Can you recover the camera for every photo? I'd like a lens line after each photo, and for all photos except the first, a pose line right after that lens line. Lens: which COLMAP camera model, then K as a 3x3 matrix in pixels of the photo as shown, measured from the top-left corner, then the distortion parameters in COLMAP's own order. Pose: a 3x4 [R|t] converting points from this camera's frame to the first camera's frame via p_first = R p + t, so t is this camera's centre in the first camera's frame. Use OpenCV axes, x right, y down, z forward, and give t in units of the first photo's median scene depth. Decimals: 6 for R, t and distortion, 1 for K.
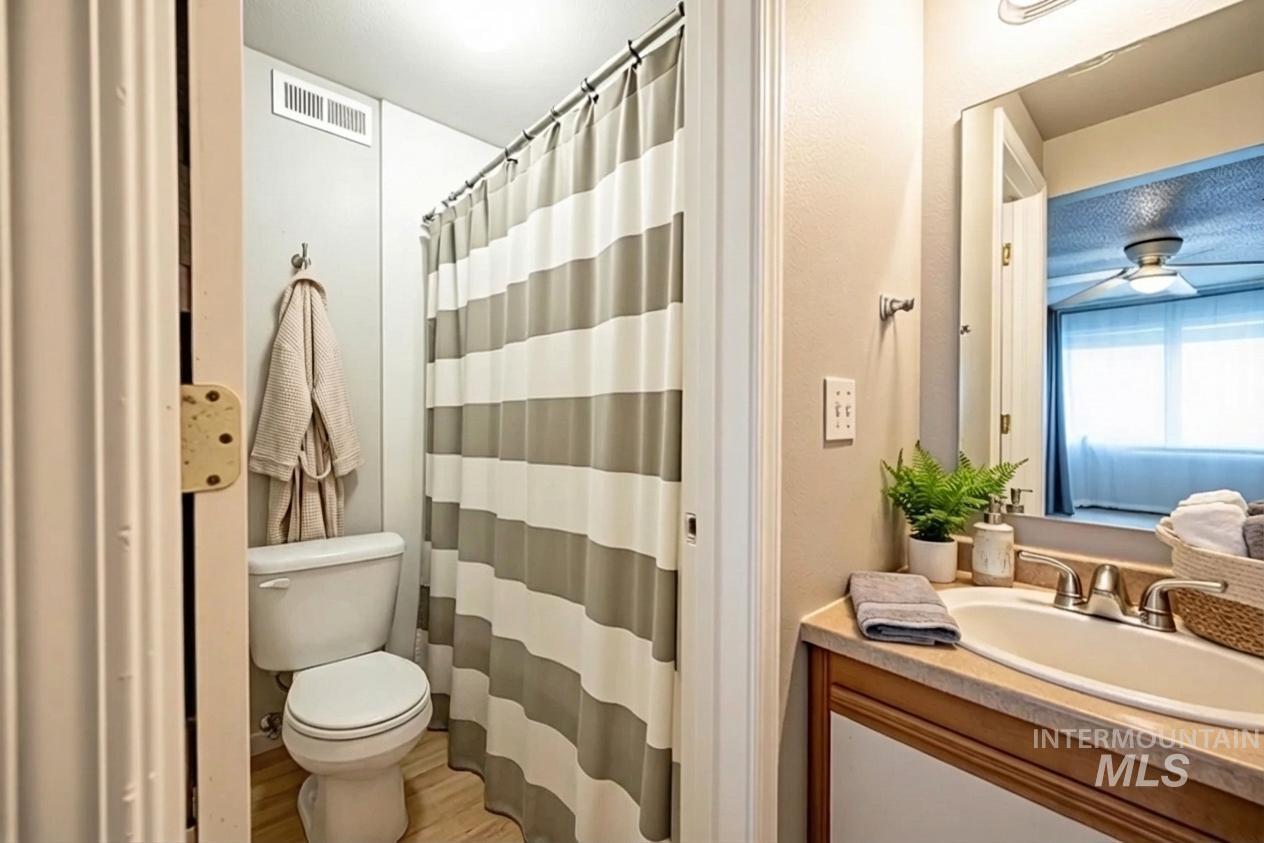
lens RADIAL K [[507.5, 0, 631.6], [0, 507.5, 426.3], [0, 0, 1]] dist [-0.002803, -0.000279]
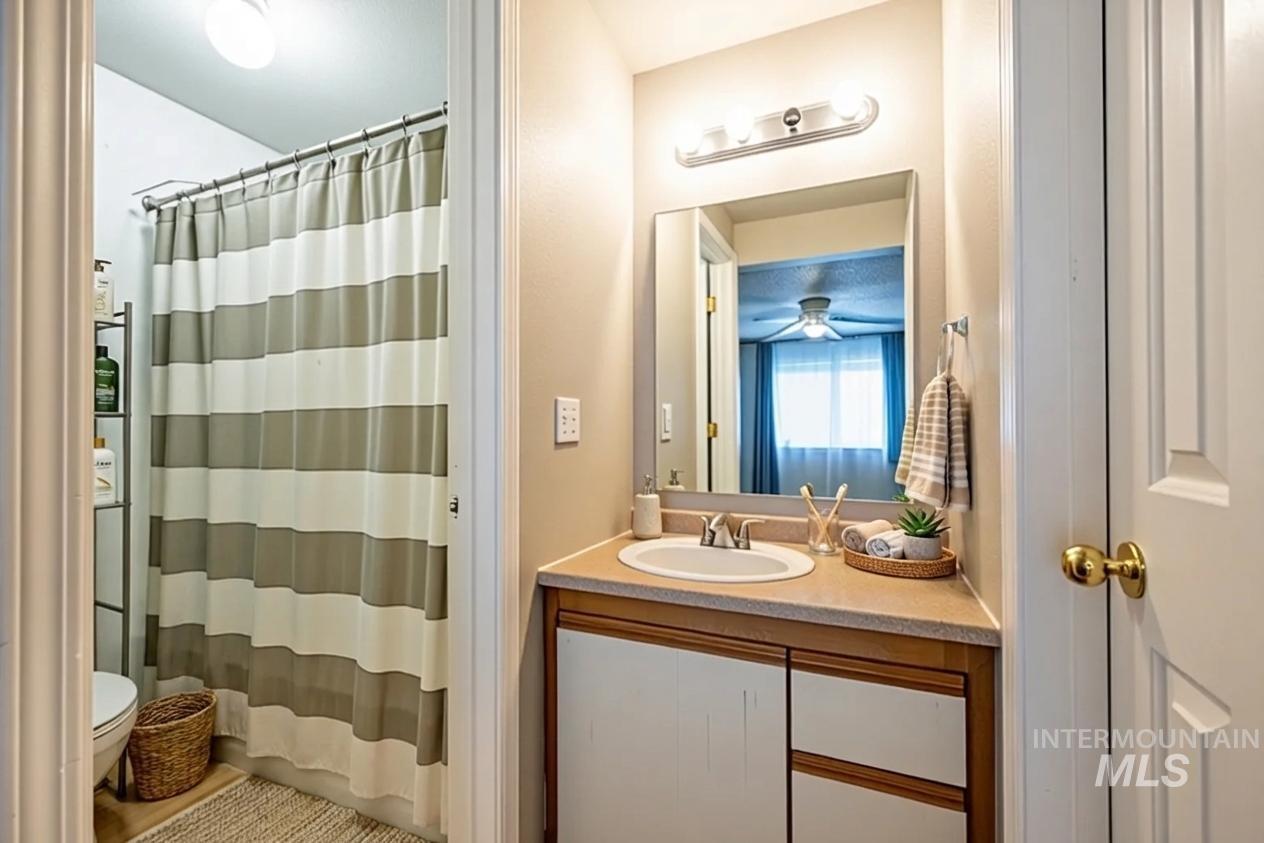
lens RADIAL K [[507.5, 0, 637.1], [0, 507.5, 429.6], [0, 0, 1]] dist [-0.002803, -0.000279]
pose [[0.909221, -0.005303, 0.416280, -0.000953], [0.009722, 0.999917, -0.008495, 0.004881], [-0.416201, 0.011771, 0.909197, -0.283698]]
